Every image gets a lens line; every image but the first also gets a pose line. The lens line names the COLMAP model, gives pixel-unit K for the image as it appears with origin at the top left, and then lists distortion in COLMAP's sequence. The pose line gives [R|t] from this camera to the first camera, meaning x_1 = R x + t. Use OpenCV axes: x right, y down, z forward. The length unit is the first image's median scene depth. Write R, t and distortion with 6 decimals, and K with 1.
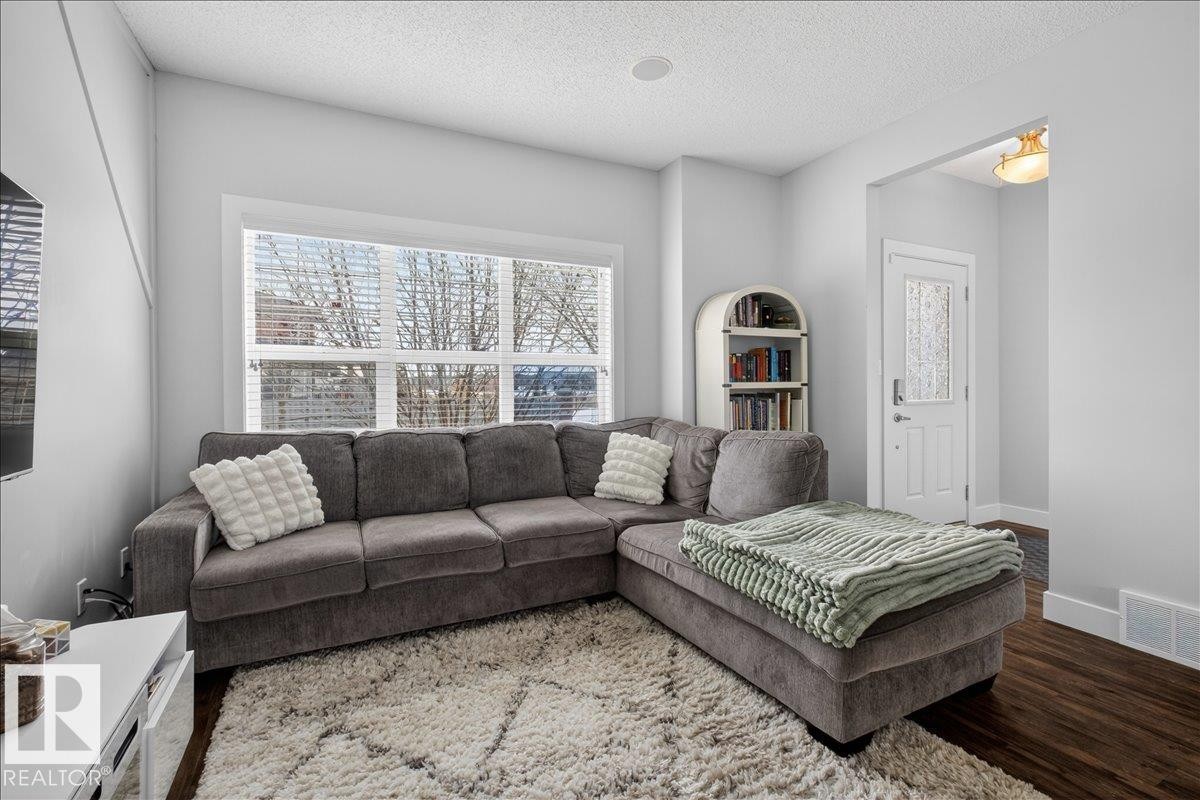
lens RADIAL K [[528.9, 0, 601.5], [0, 528.9, 388.6], [0, 0, 1]] dist [-0.004070, 0.001280]
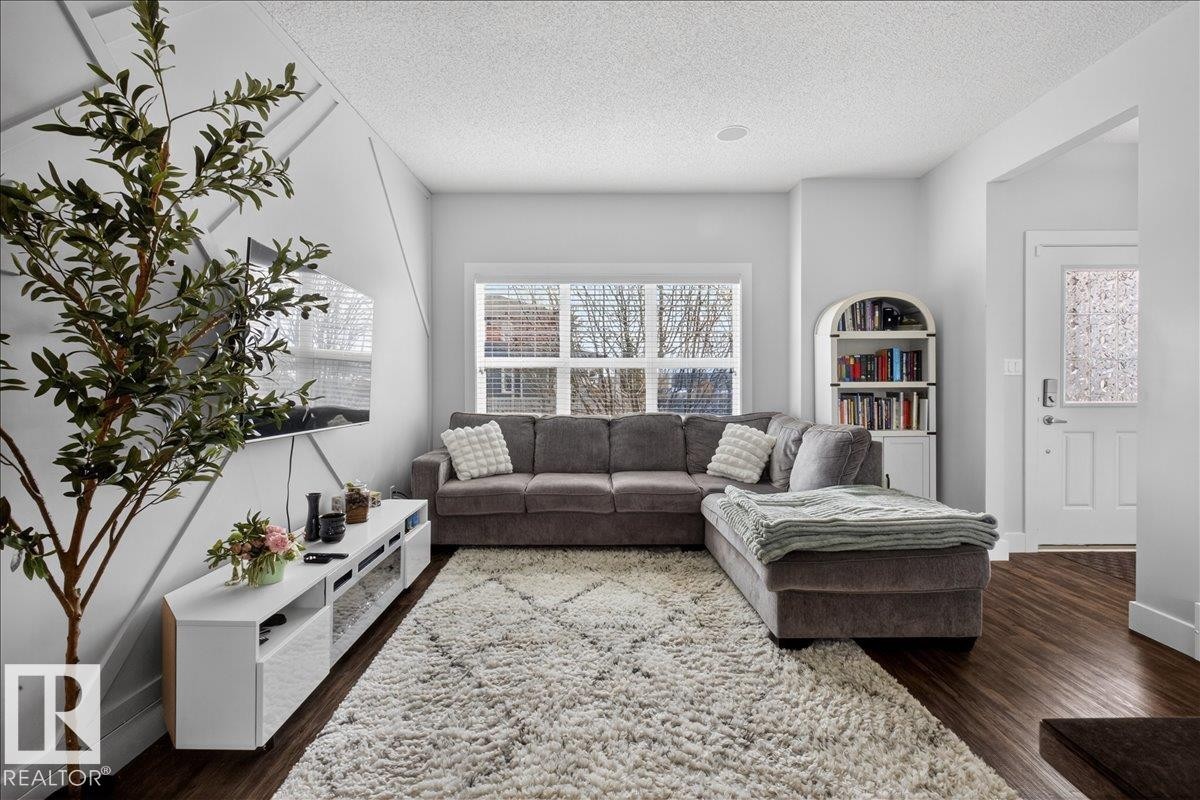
lens RADIAL K [[528.9, 0, 601.5], [0, 528.9, 388.6], [0, 0, 1]] dist [-0.004070, 0.001280]
pose [[0.902387, 0.008076, -0.430852, 0.315113], [-0.005849, 0.999962, 0.006493, -0.002735], [0.430888, -0.003340, 0.902399, -0.240585]]
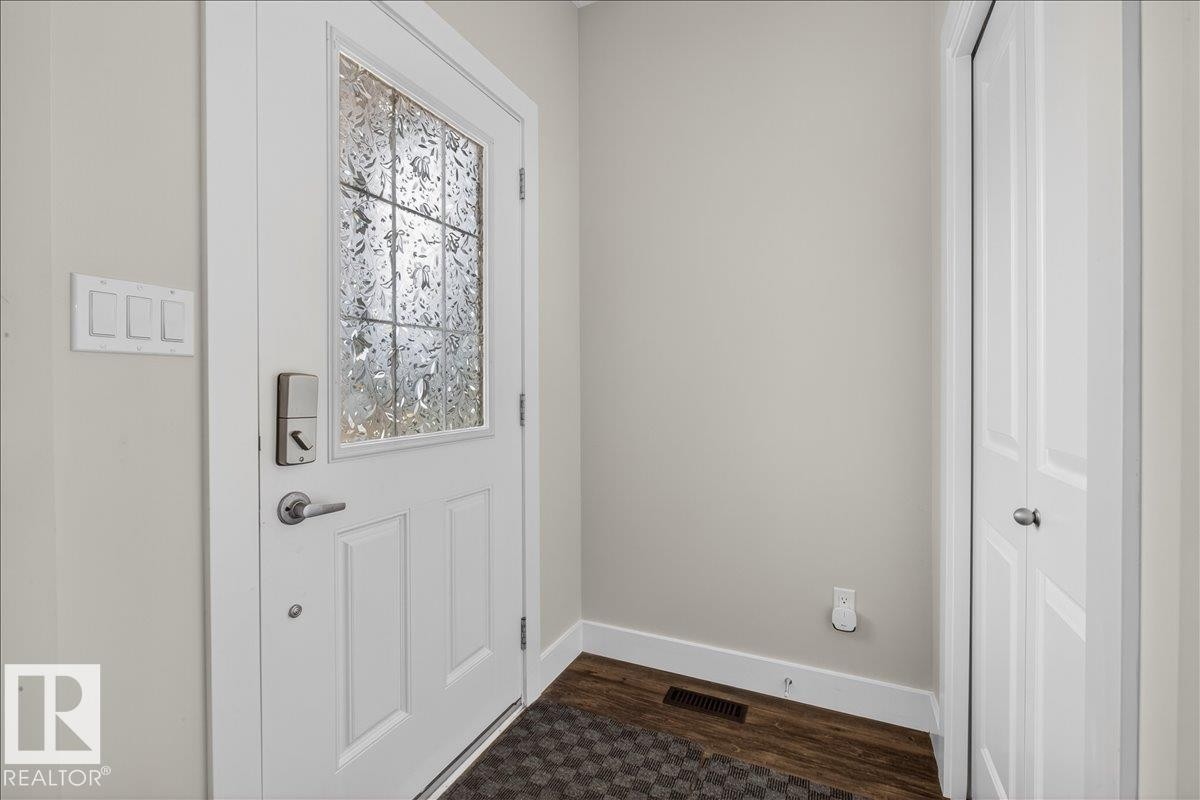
lens RADIAL K [[528.9, 0, 601.5], [0, 528.9, 388.6], [0, 0, 1]] dist [-0.004070, 0.001280]
pose [[0.773659, 0.003872, 0.633590, 0.648192], [-0.000044, 0.999982, -0.006057, -0.009635], [-0.633602, 0.004658, 0.773645, 0.861393]]
